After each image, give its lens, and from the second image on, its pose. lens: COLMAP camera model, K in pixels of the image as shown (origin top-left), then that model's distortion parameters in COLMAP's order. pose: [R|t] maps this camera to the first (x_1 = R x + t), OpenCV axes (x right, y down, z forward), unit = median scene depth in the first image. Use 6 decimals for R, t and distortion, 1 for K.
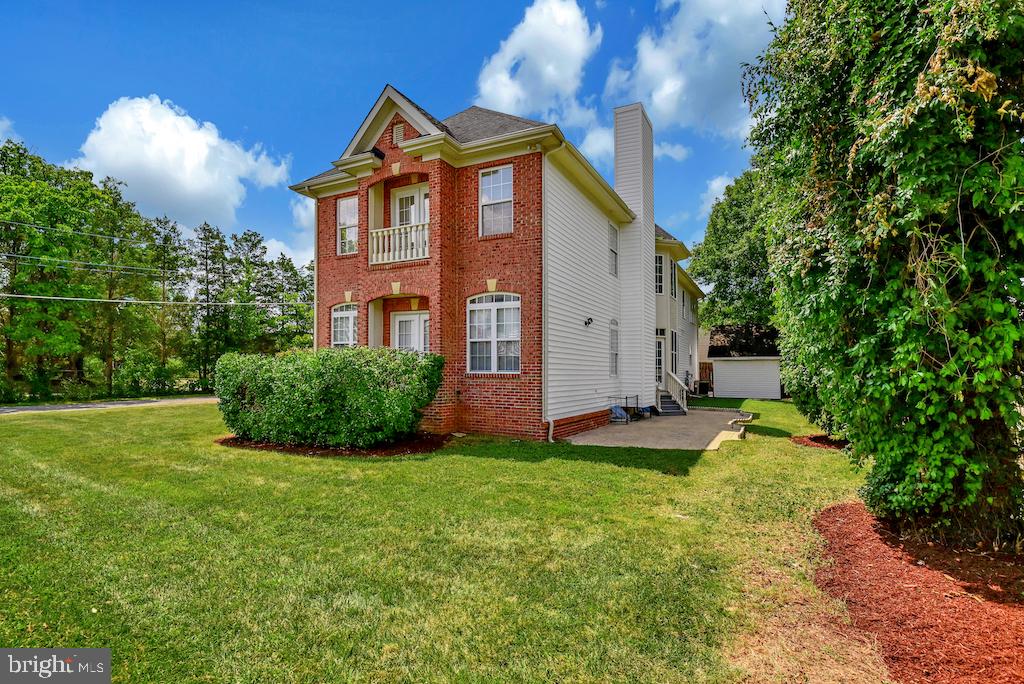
lens RADIAL K [[524.8, 0, 512.0], [0, 524.8, 342.0], [0, 0, 1]] dist [-0.000559, -0.000242]
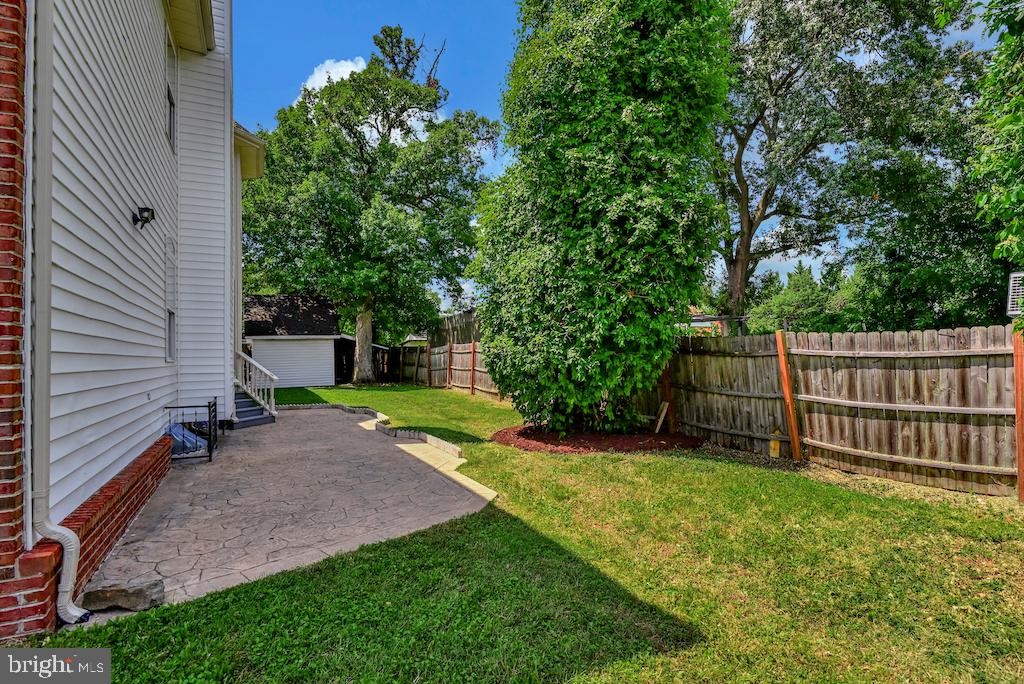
lens RADIAL K [[524.8, 0, 512.0], [0, 524.8, 342.0], [0, 0, 1]] dist [-0.000559, -0.000242]
pose [[0.595161, -0.003062, 0.803601, -0.000452], [-0.017097, 0.999718, 0.016471, 0.028758], [-0.803425, -0.023542, 0.594940, 0.384666]]
